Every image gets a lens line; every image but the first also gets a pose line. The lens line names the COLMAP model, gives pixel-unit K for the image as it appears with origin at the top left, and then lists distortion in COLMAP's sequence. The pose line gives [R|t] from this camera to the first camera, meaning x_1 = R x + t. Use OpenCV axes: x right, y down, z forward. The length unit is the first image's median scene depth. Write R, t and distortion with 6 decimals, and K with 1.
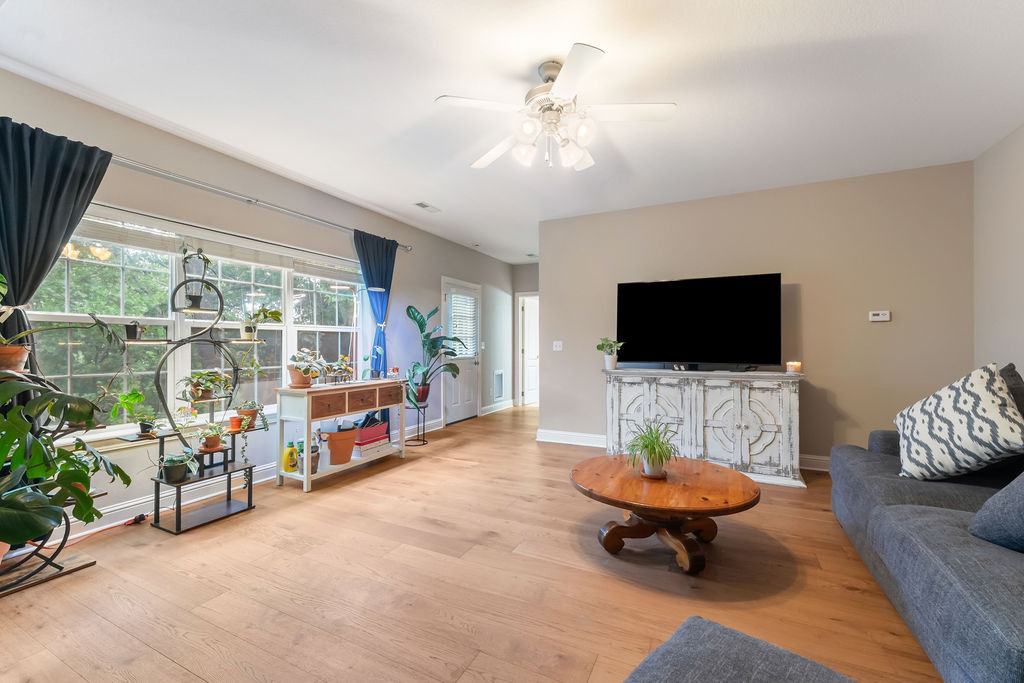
lens RADIAL K [[409.5, 0, 511.8], [0, 409.5, 340.7], [0, 0, 1]] dist [-0.003428, -0.000639]
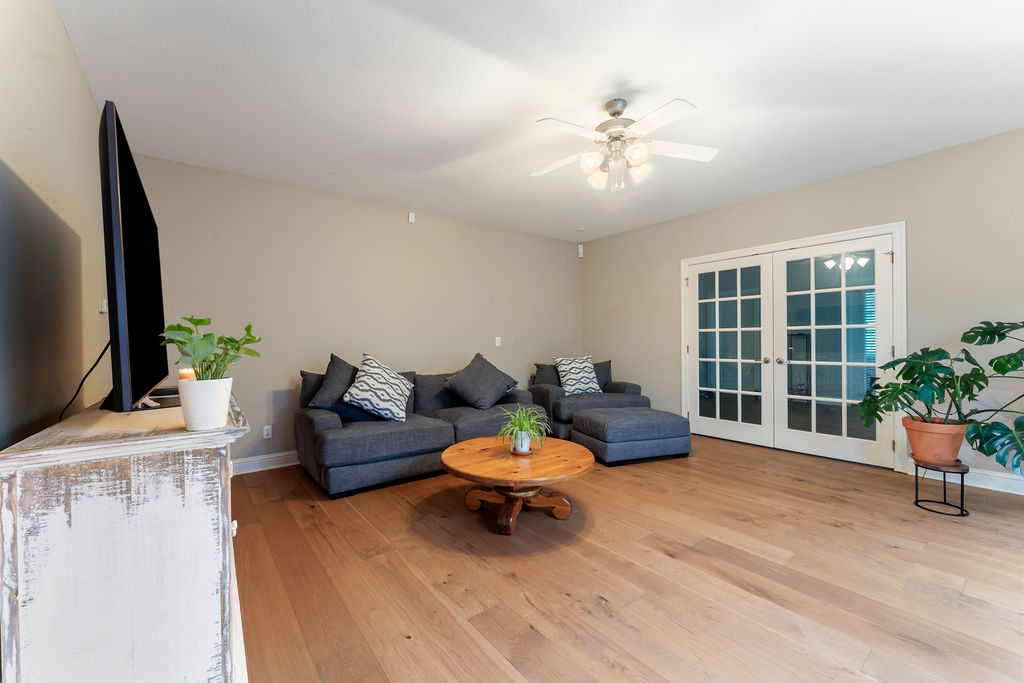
lens RADIAL K [[409.5, 0, 511.2], [0, 409.5, 338.7], [0, 0, 1]] dist [-0.003428, -0.000639]
pose [[-0.887420, 0.014256, 0.460742, -0.149937], [0.014230, 0.999893, -0.003529, 0.016443], [-0.460742, 0.003424, -0.887527, 1.906831]]
